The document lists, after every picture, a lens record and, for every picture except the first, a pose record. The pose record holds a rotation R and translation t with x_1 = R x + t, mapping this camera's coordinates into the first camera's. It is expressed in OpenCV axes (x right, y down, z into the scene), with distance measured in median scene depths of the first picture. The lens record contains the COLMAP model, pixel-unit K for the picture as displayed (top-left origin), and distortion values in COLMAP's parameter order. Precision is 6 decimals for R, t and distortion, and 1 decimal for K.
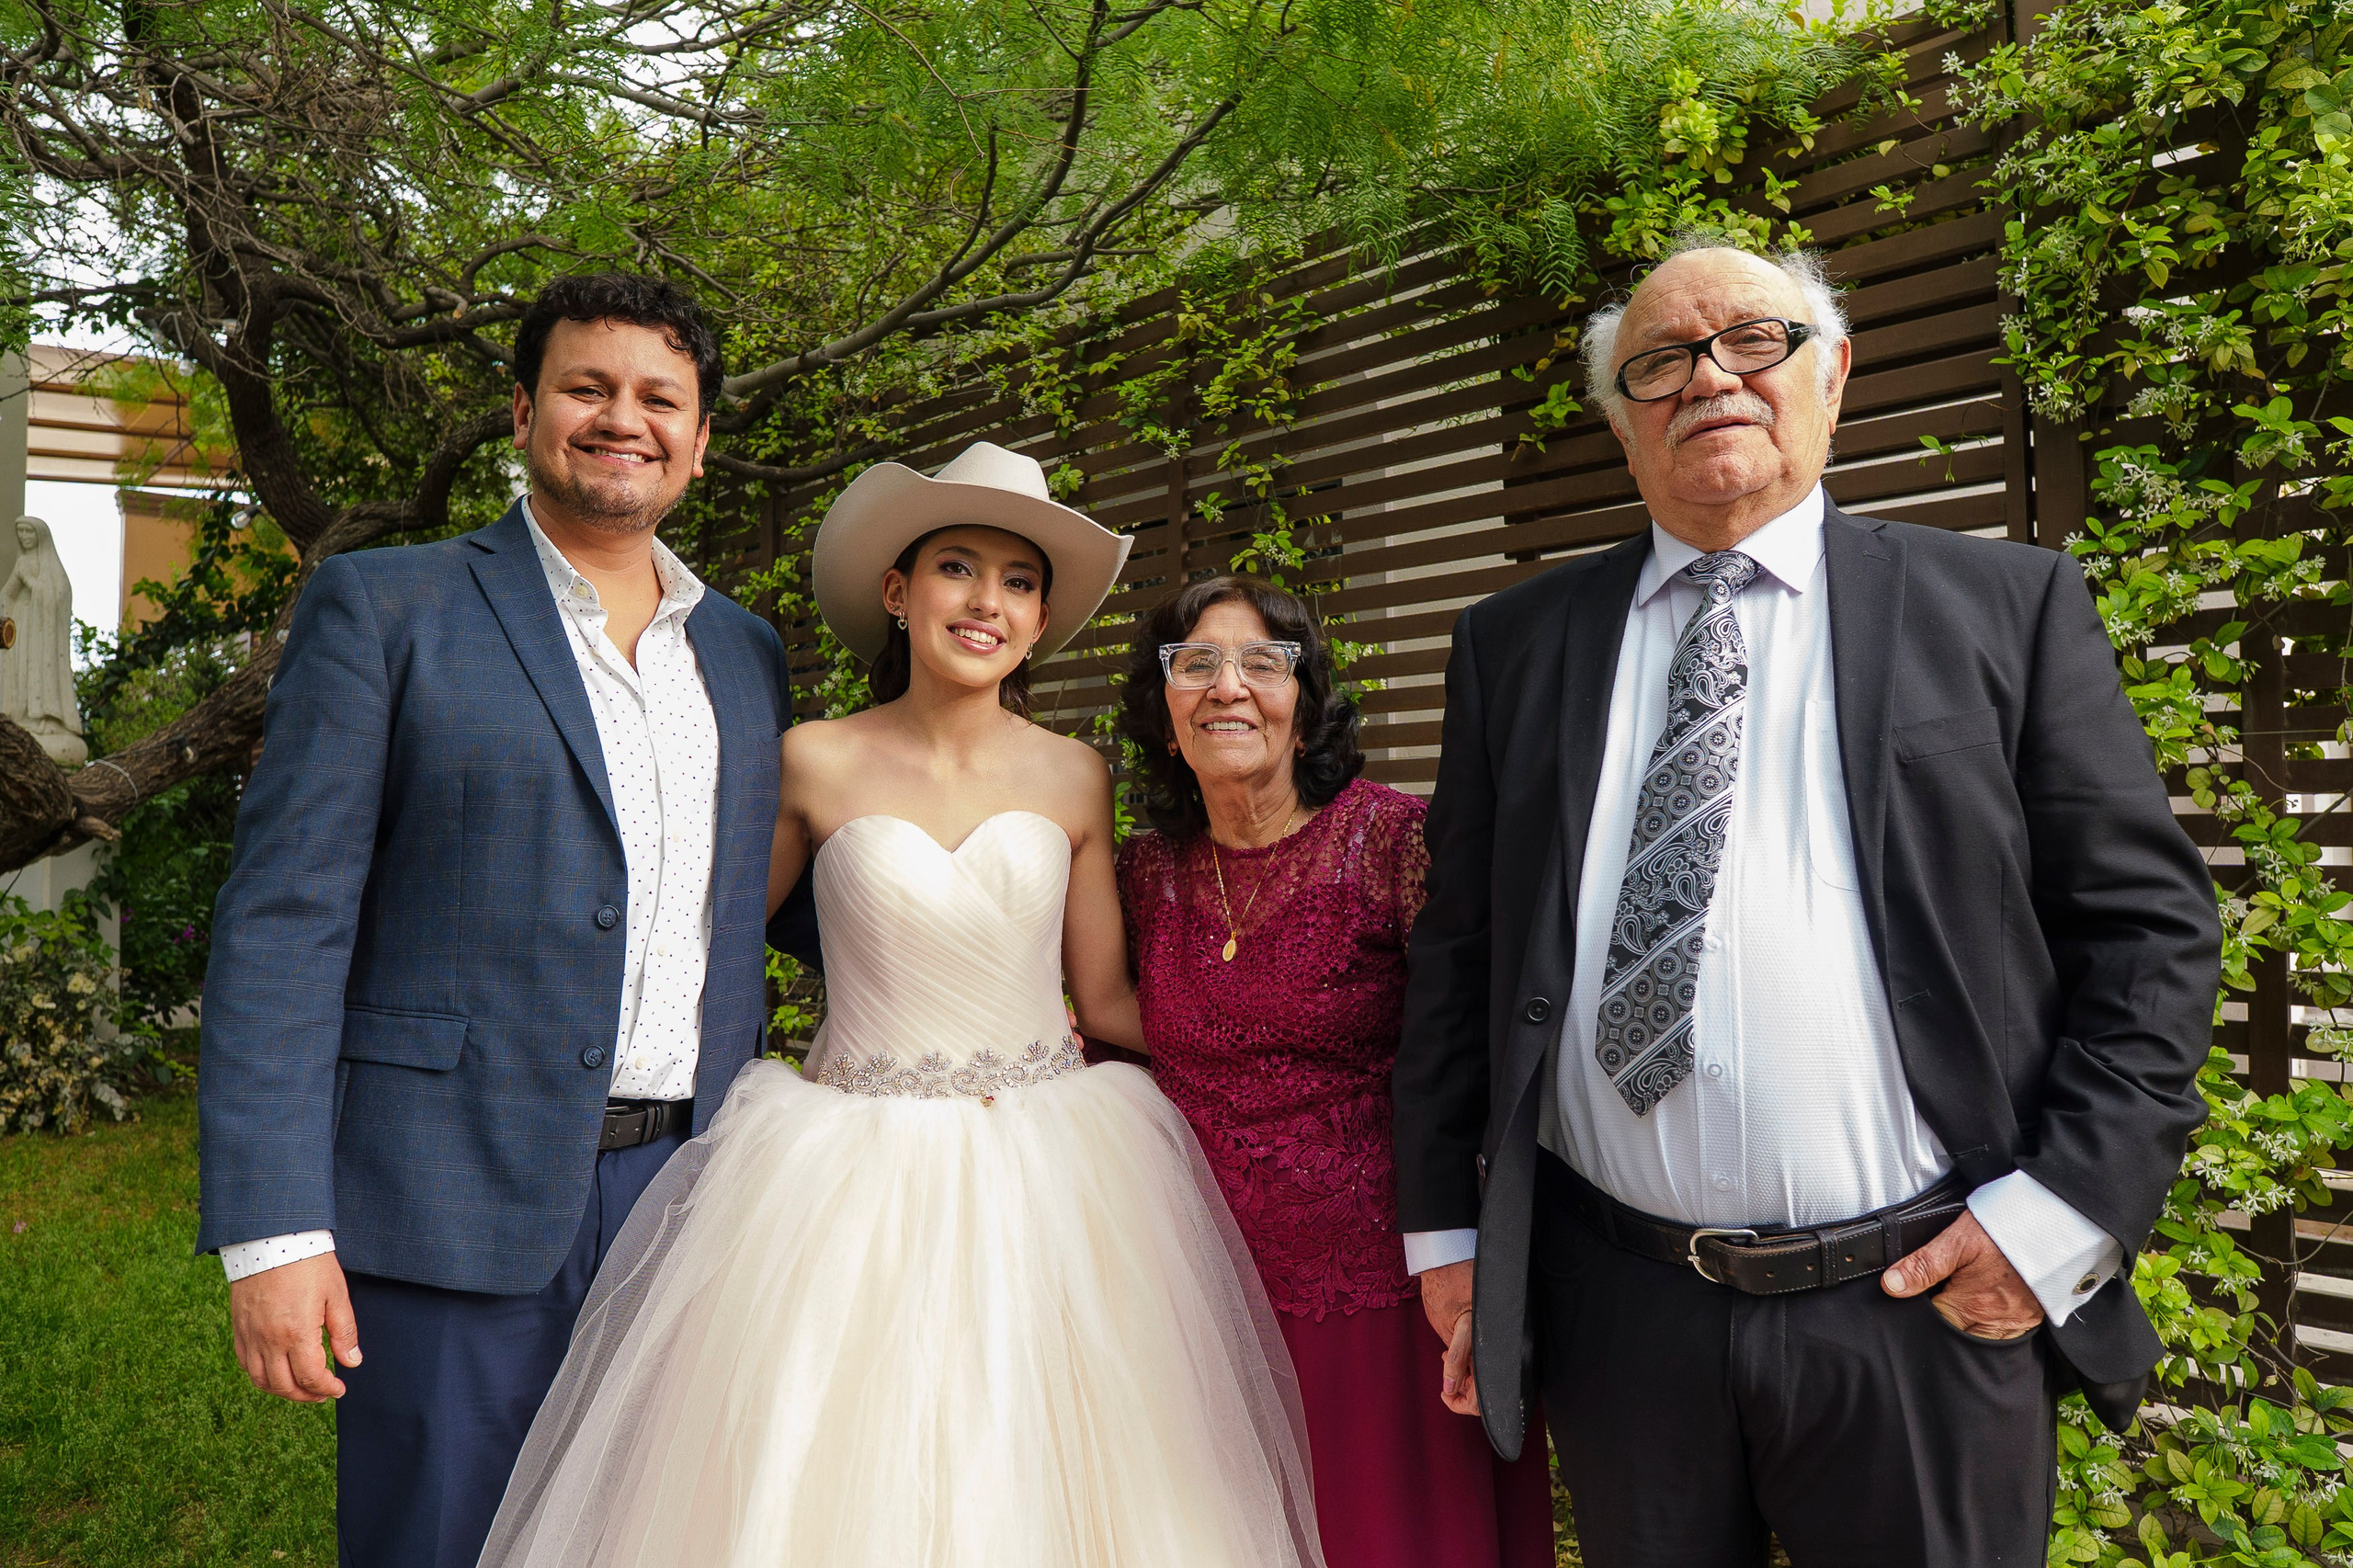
lens RADIAL K [[1576.8, 0, 1293.0], [0, 1576.8, 783.0], [0, 0, 1]] dist [-0.068212, 0.039194]
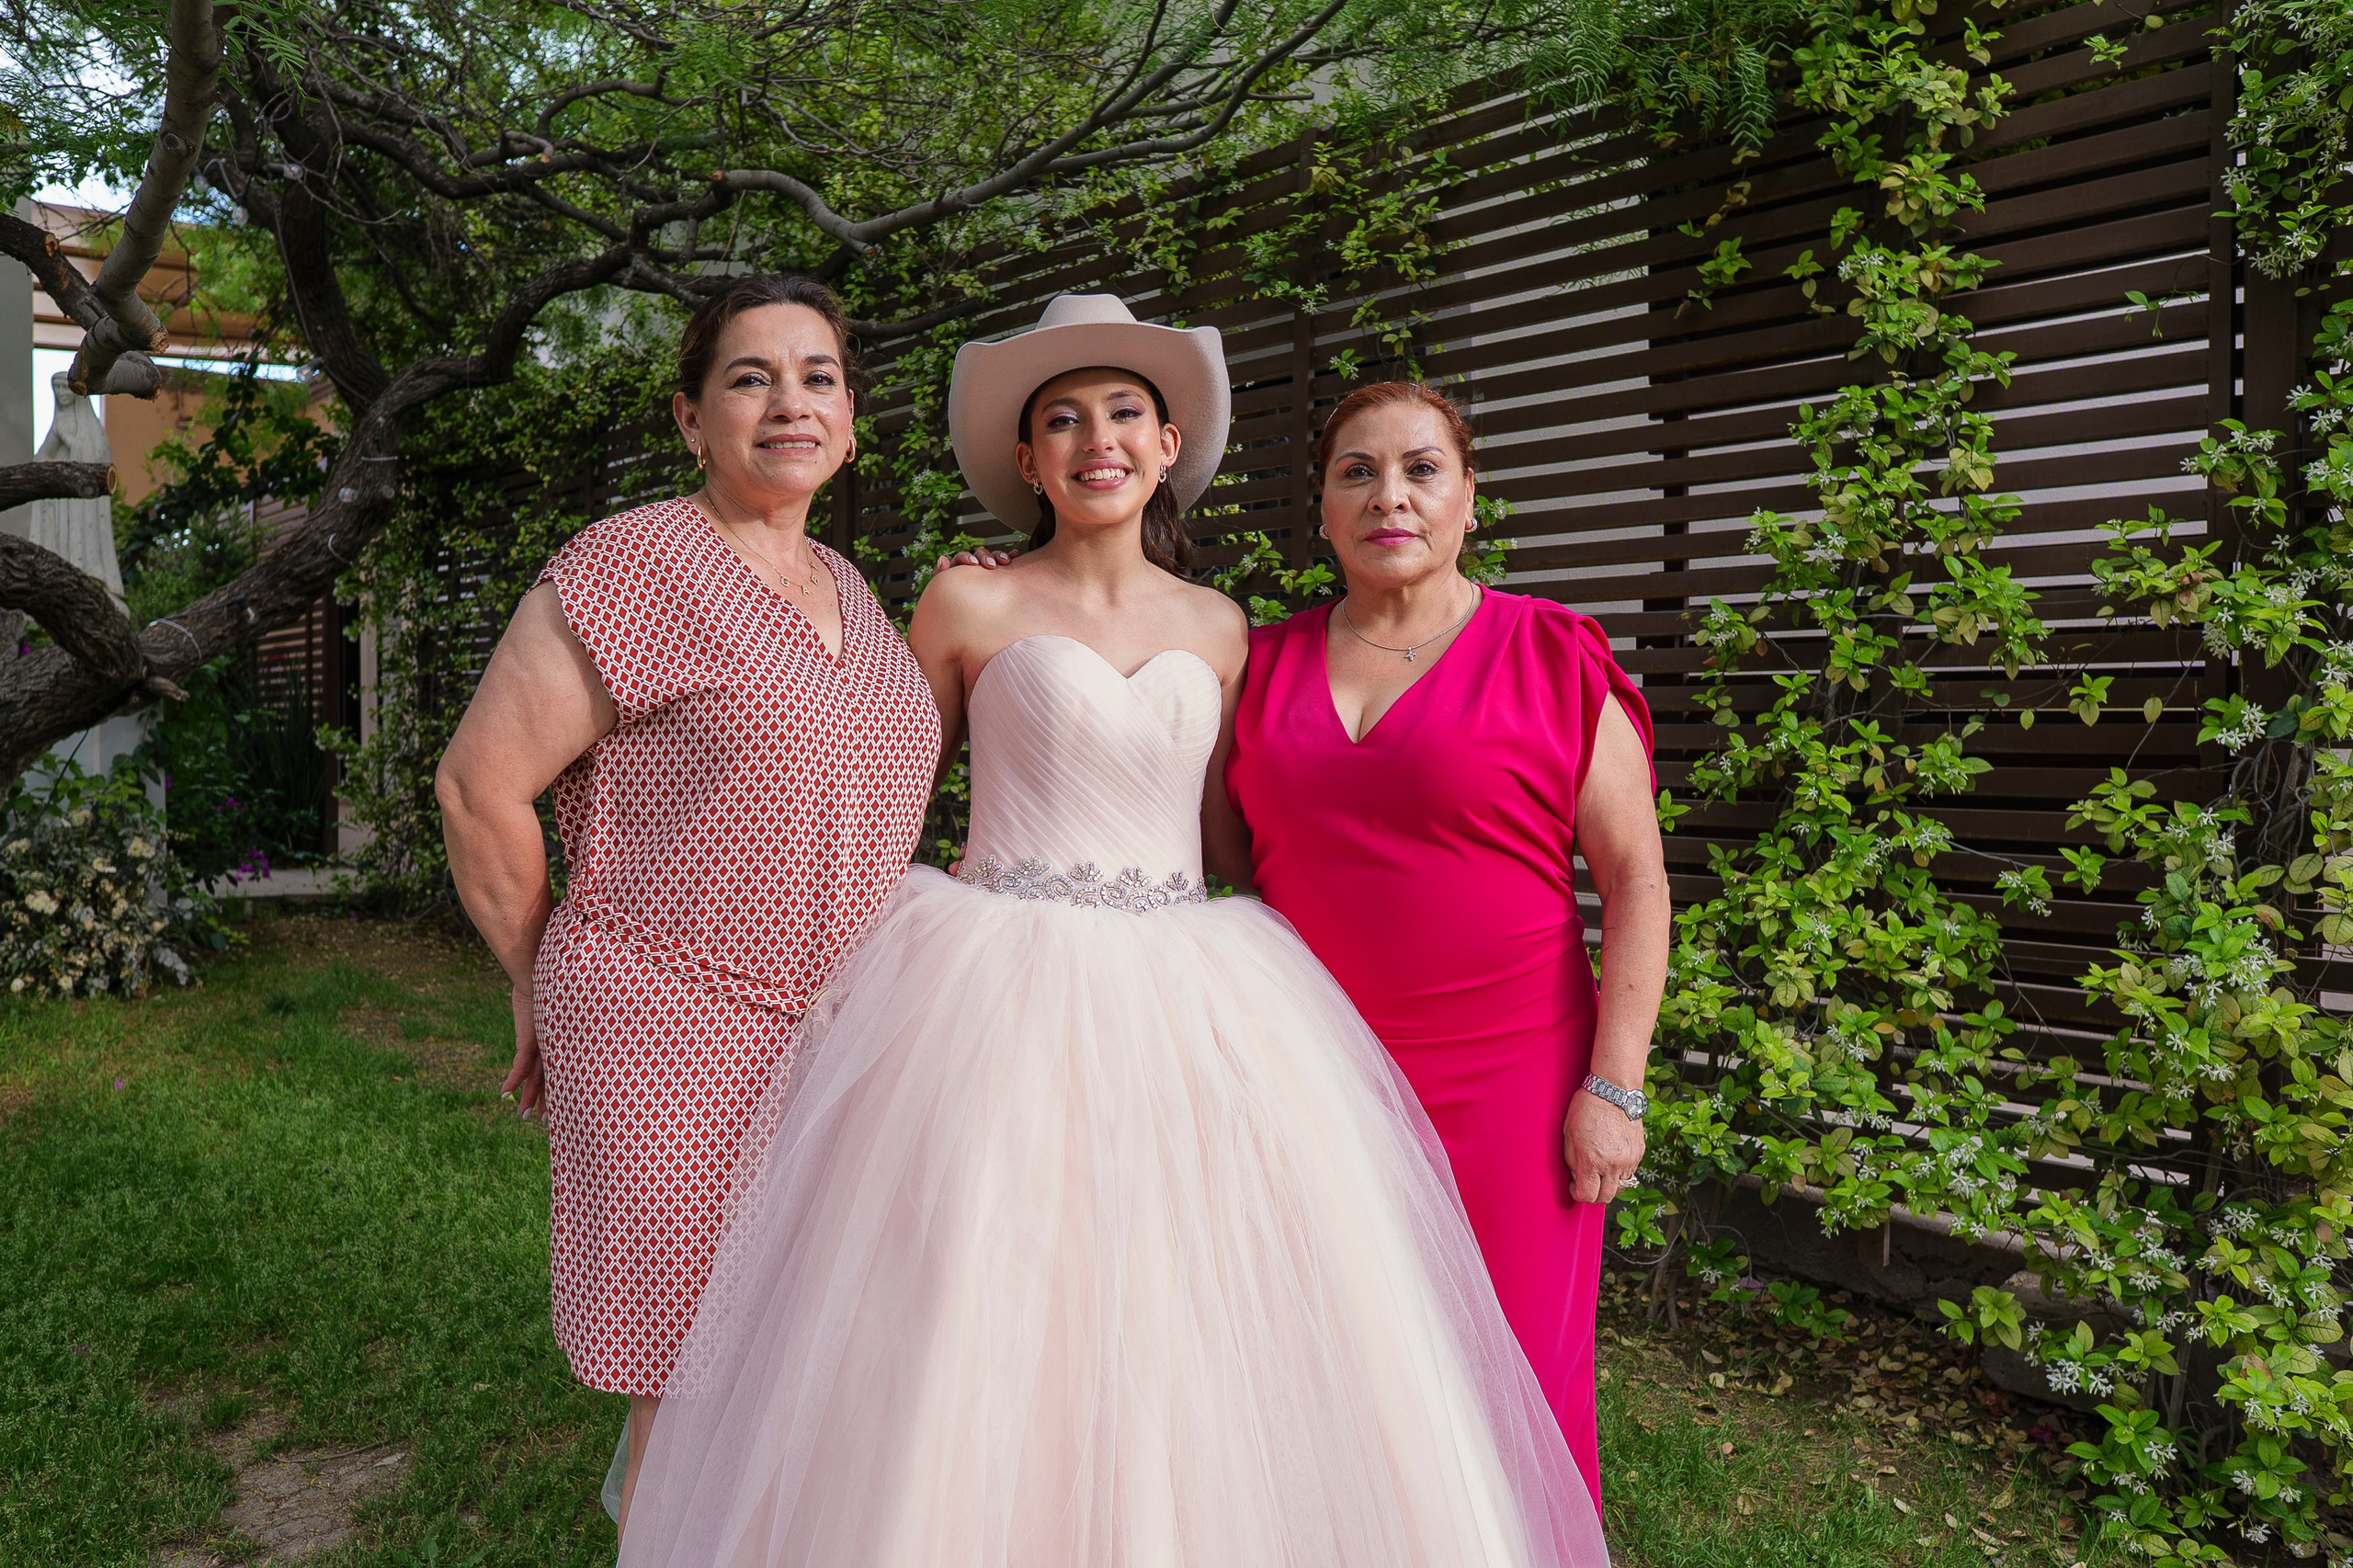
lens RADIAL K [[1576.8, 0, 1173.5], [0, 1576.8, 789.5], [0, 0, 1]] dist [-0.068212, 0.039194]
pose [[0.999826, 0.008225, 0.016743, -0.174177], [-0.009211, 0.998176, 0.059669, 0.034428], [-0.016221, -0.059813, 0.998078, -0.002928]]
